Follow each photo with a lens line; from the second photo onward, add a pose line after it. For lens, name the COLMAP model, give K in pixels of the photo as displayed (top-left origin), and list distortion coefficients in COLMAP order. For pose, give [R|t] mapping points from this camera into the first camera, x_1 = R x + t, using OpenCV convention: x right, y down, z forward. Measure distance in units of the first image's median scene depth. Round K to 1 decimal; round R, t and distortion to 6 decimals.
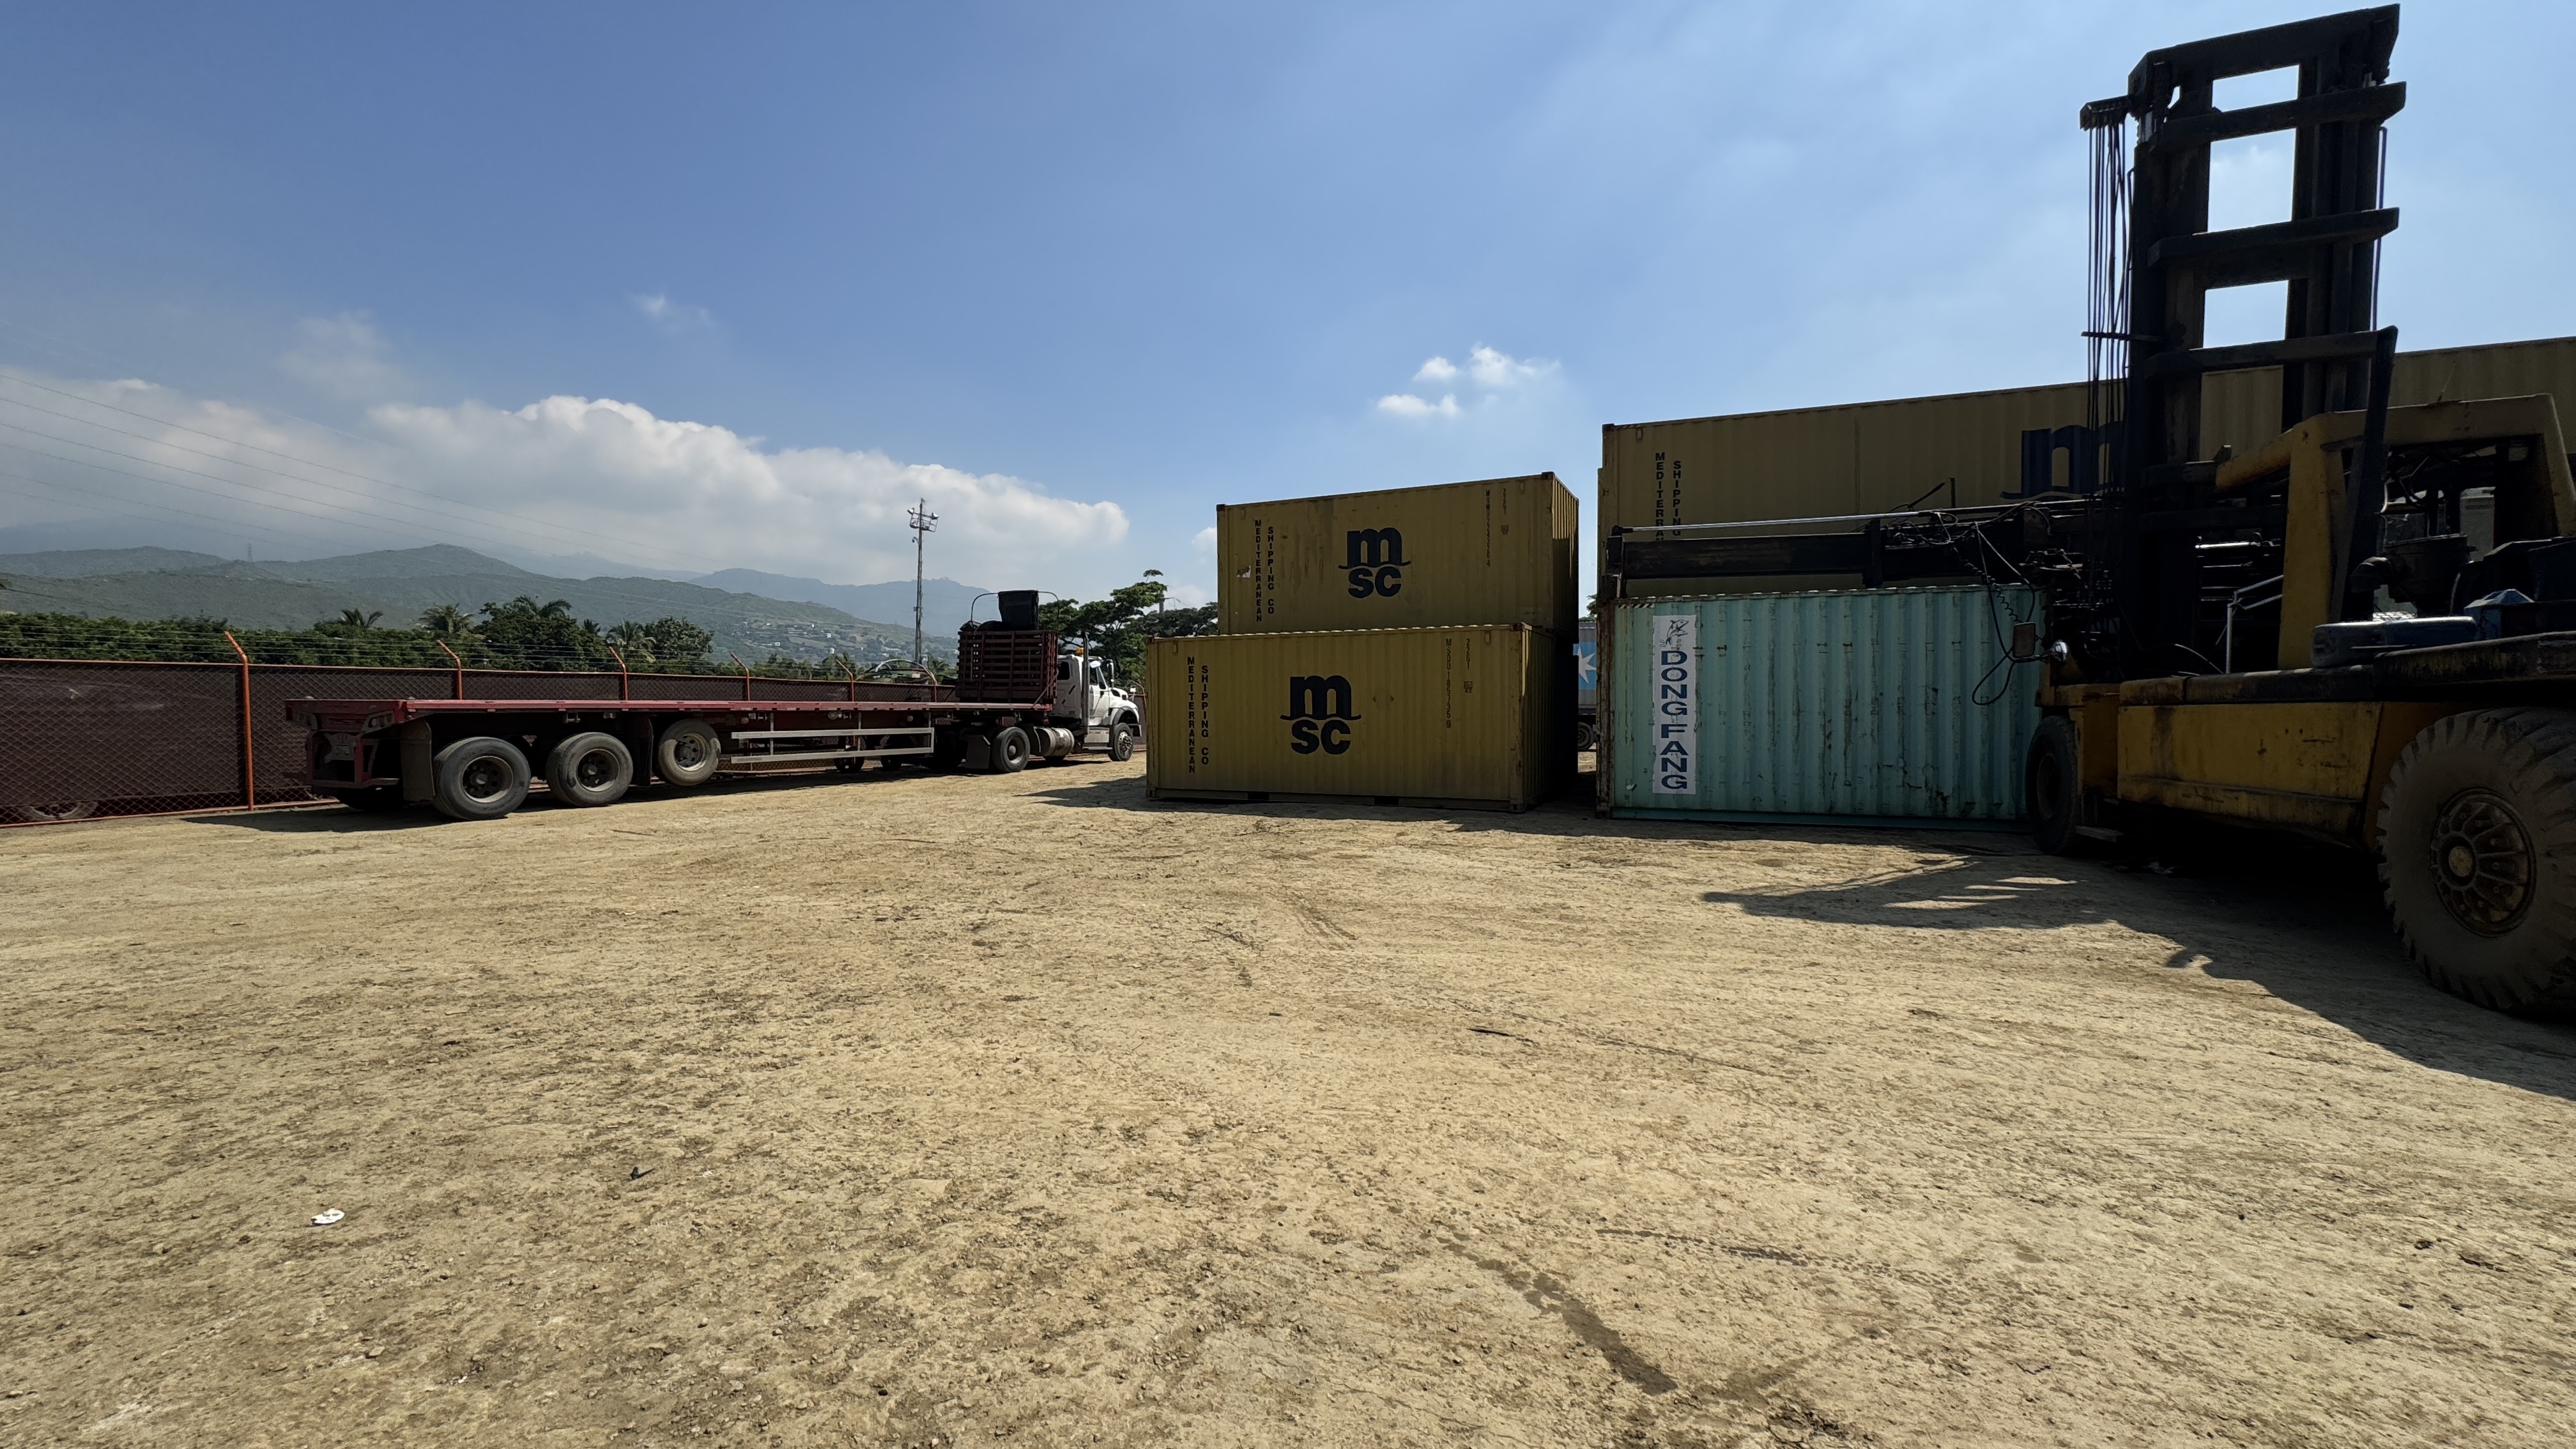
lens RADIAL K [[1024.1, 0, 1288.0], [0, 1024.1, 724.5], [0, 0, 1]] dist [-0.002273, -0.000043]
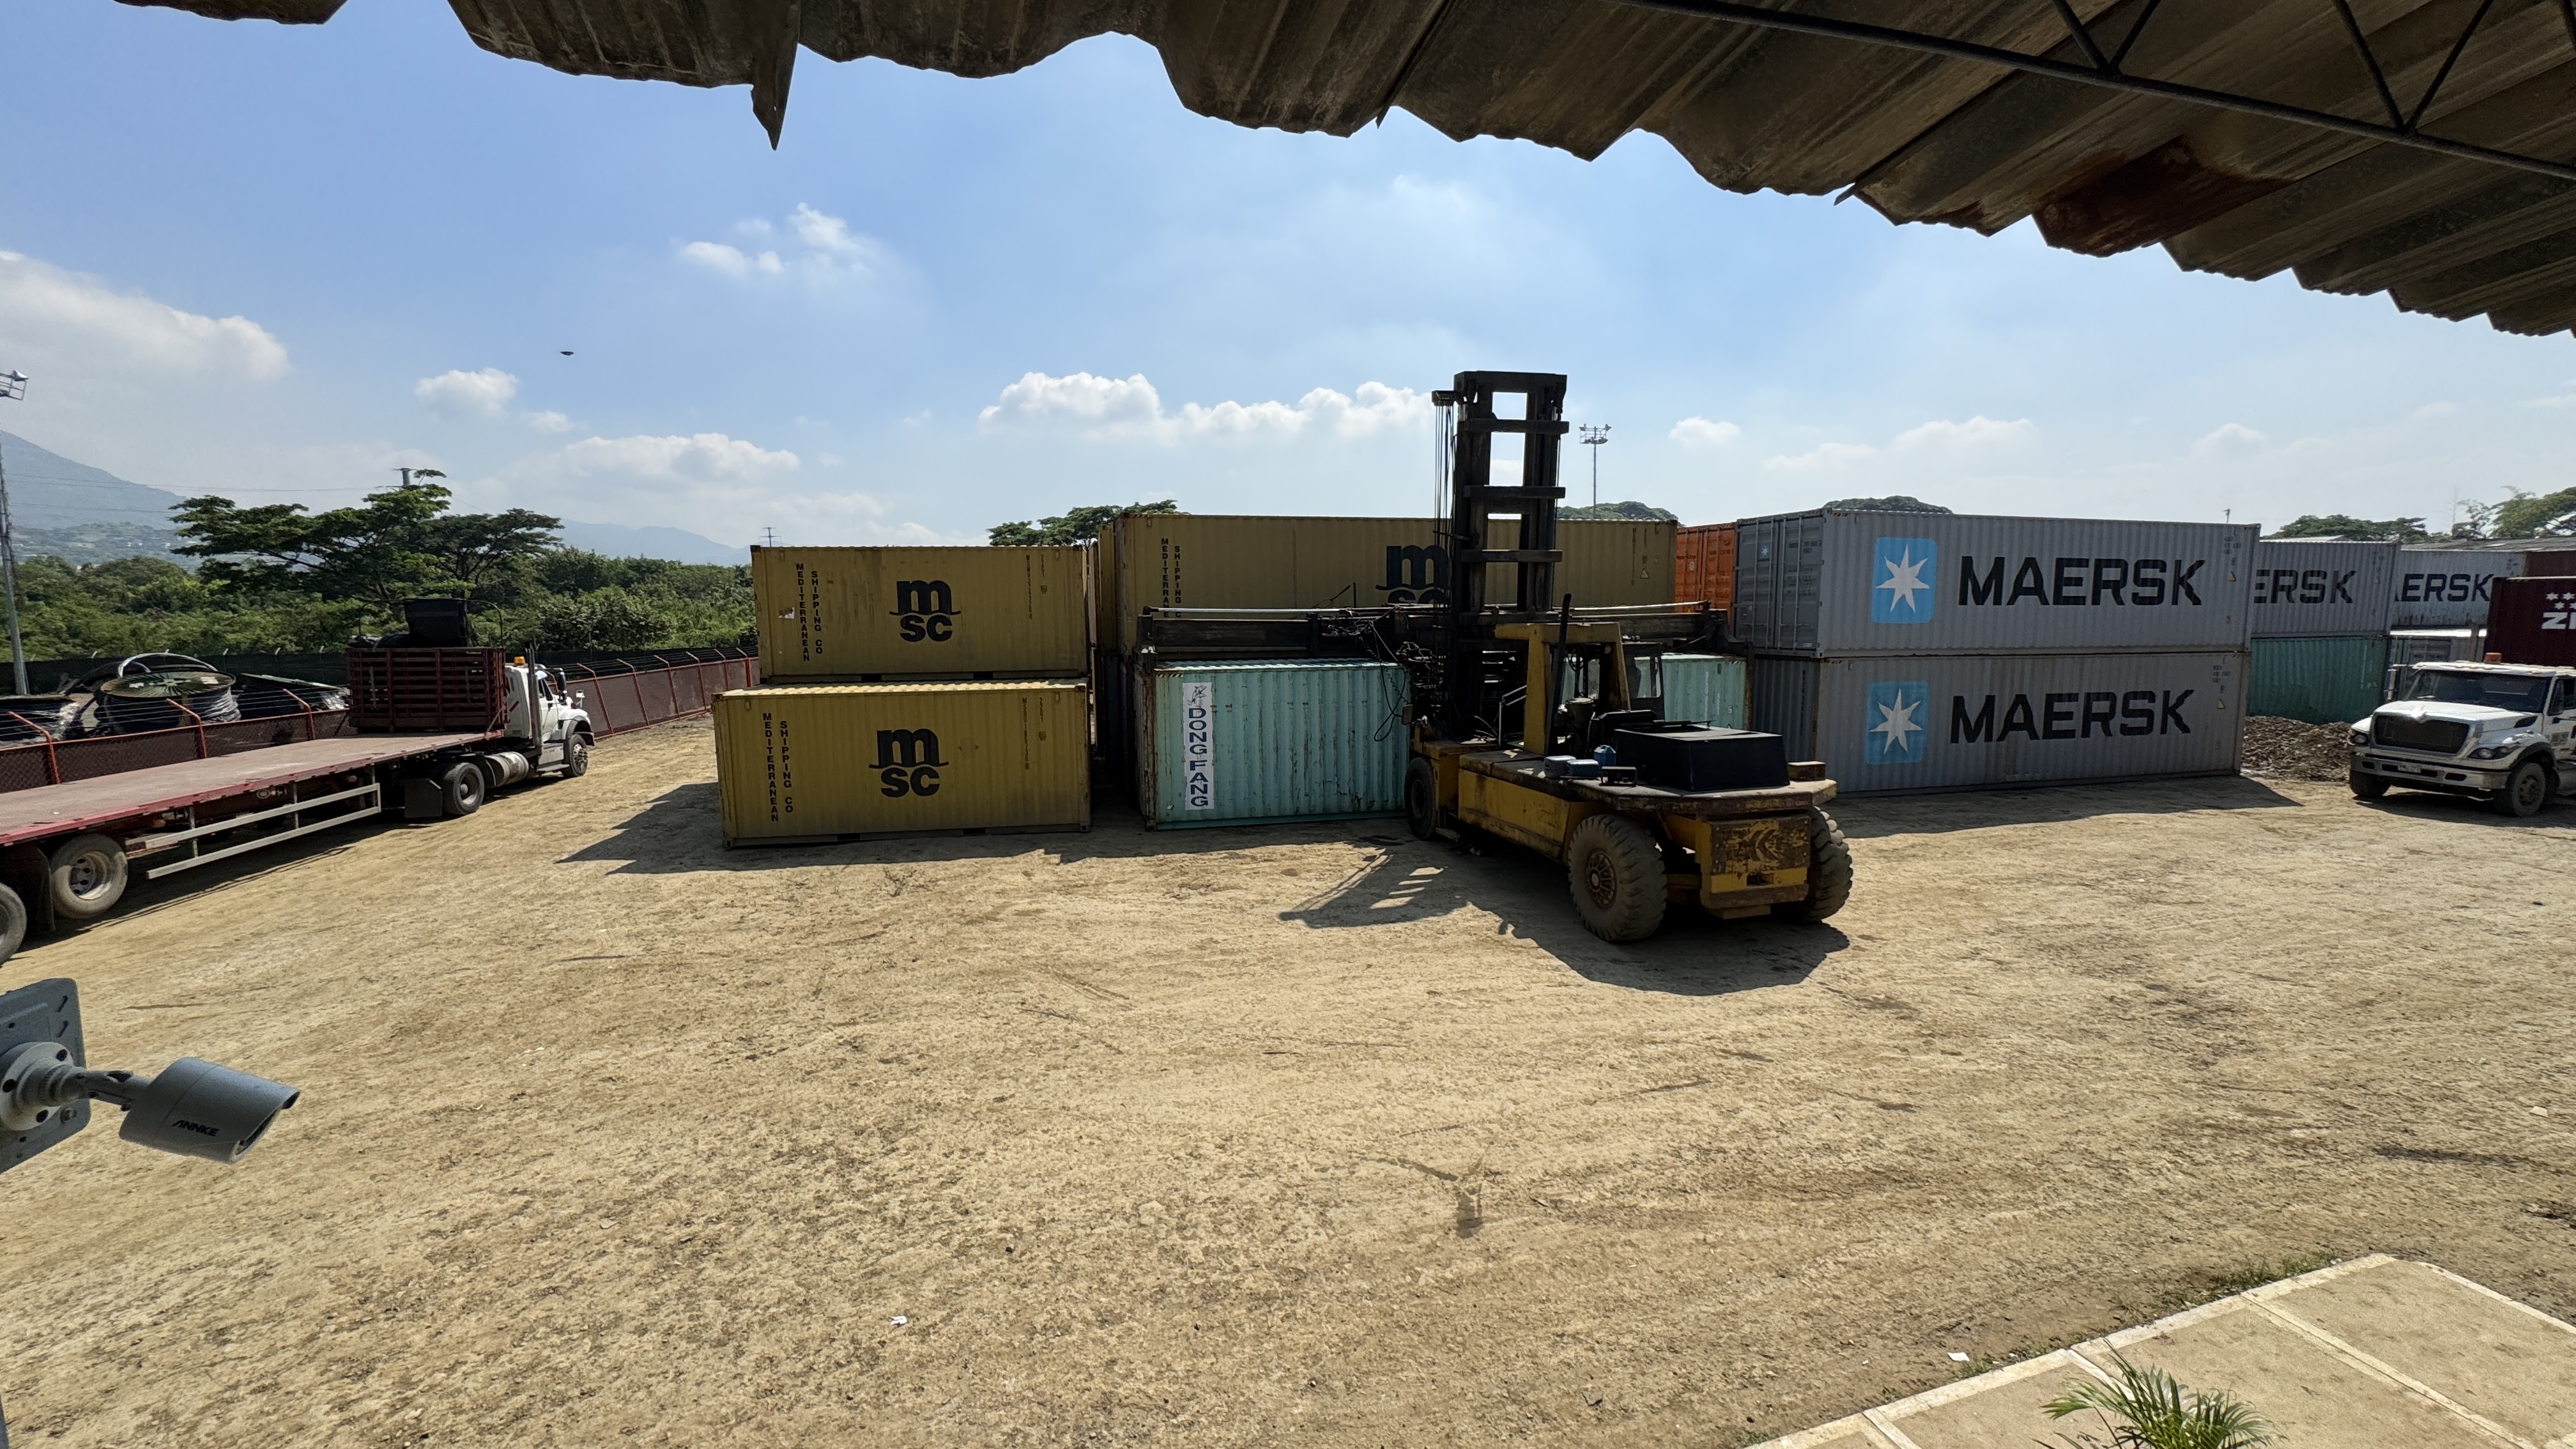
lens RADIAL K [[1027.7, 0, 1286.2], [0, 1027.7, 726.9], [0, 0, 1]] dist [-0.002746, 0.000018]
pose [[0.826363, -0.072533, 0.558447, -0.336081], [0.016335, 0.994341, 0.104976, -0.212000], [-0.562901, -0.077626, 0.822871, -0.238814]]
